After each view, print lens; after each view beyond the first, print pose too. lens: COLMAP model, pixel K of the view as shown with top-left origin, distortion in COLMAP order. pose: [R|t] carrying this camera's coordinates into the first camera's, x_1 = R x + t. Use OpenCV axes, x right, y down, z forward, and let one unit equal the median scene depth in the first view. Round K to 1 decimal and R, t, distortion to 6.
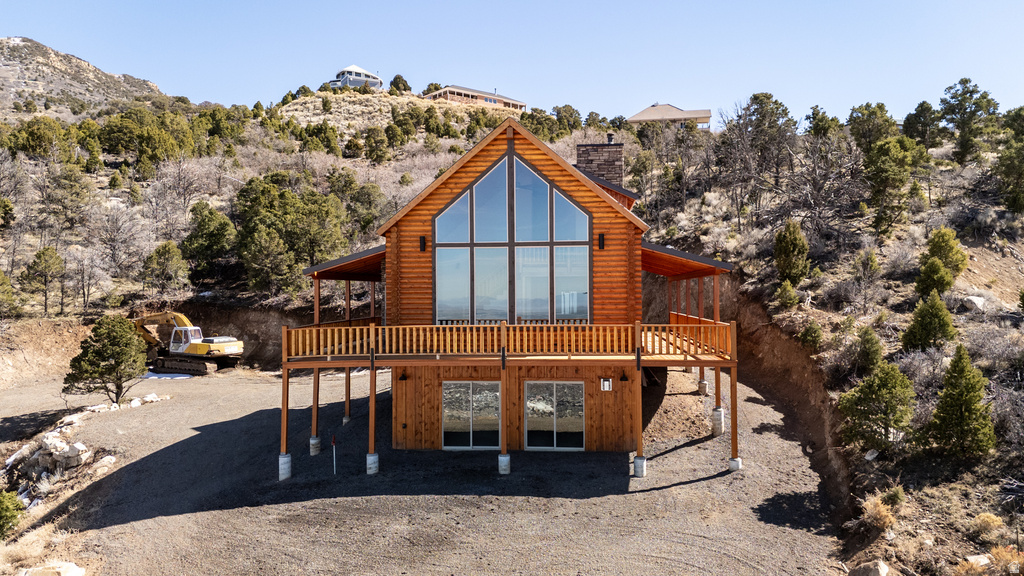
lens RADIAL K [[746.1, 0, 515.0], [0, 746.1, 283.2], [0, 0, 1]] dist [0.077256, -0.068685]
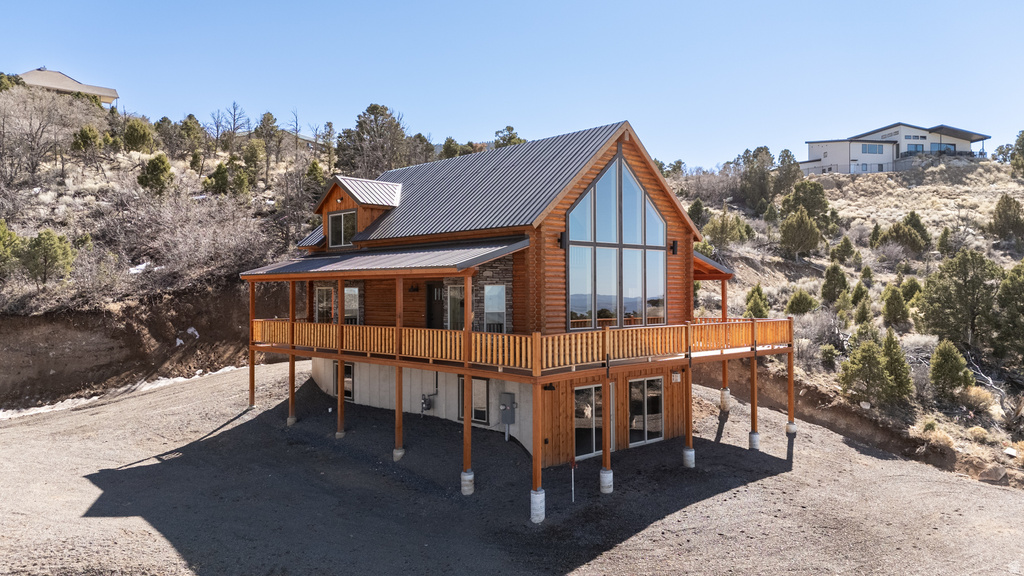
lens RADIAL K [[746.1, 0, 515.0], [0, 746.1, 288.5], [0, 0, 1]] dist [0.077256, -0.068685]
pose [[0.658372, 0.007207, 0.752658, -0.341190], [-0.007483, 0.999967, -0.003030, 0.003868], [-0.752656, -0.003638, 0.658404, 0.175917]]
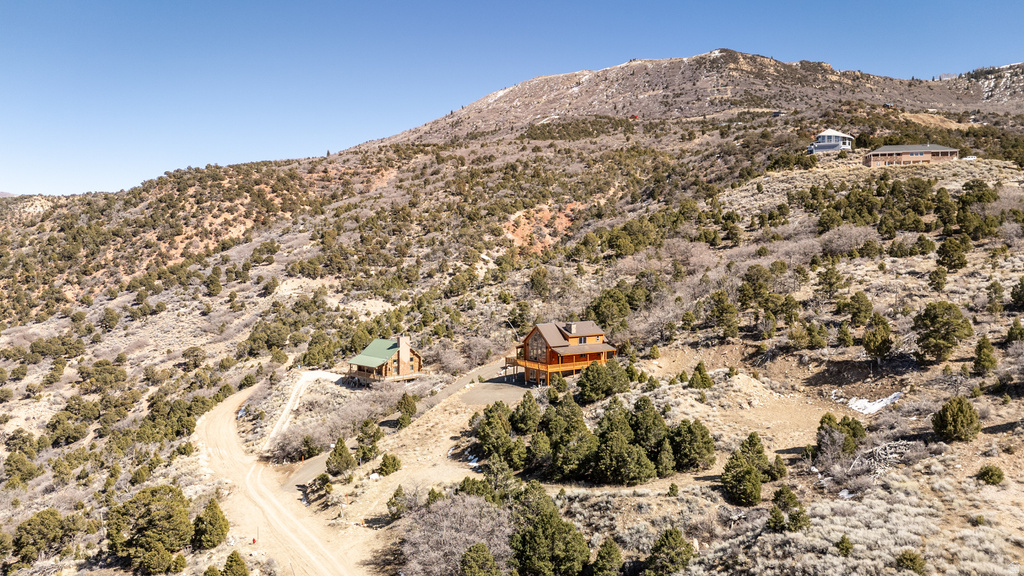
lens RADIAL K [[746.1, 0, 537.0], [0, 746.1, 284.6], [0, 0, 1]] dist [0.077256, -0.068685]
pose [[0.675217, 0.035229, -0.736777, 1.651715], [0.003000, 0.998719, 0.050503, -0.320056], [0.737613, -0.036310, 0.674247, -1.117296]]
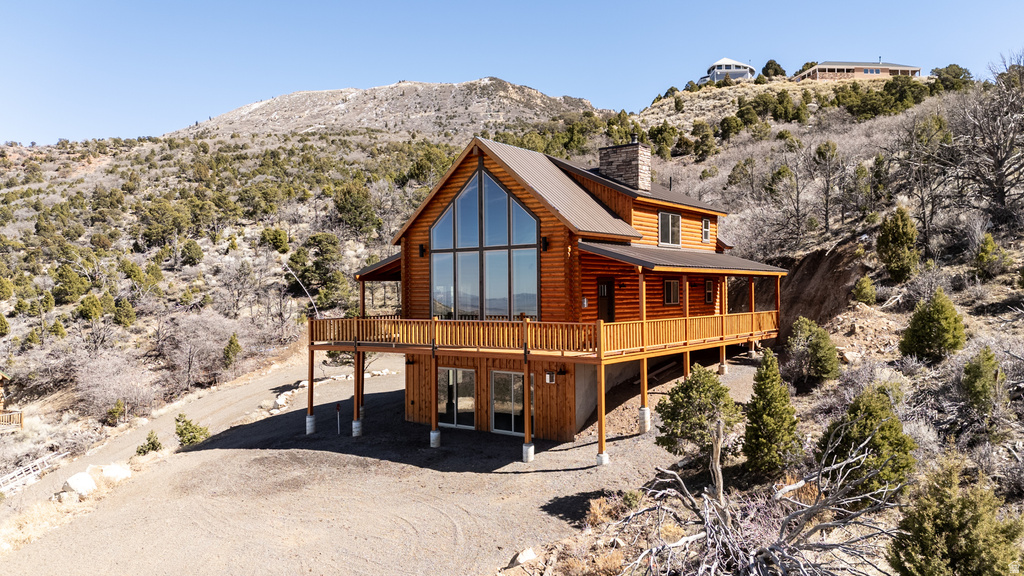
lens RADIAL K [[746.1, 0, 517.8], [0, 746.1, 285.9], [0, 0, 1]] dist [0.077256, -0.068685]
pose [[0.855078, -0.005684, -0.518468, 0.249462], [0.011307, 0.999907, 0.007687, -0.001731], [0.518376, -0.012435, 0.855062, 0.024997]]
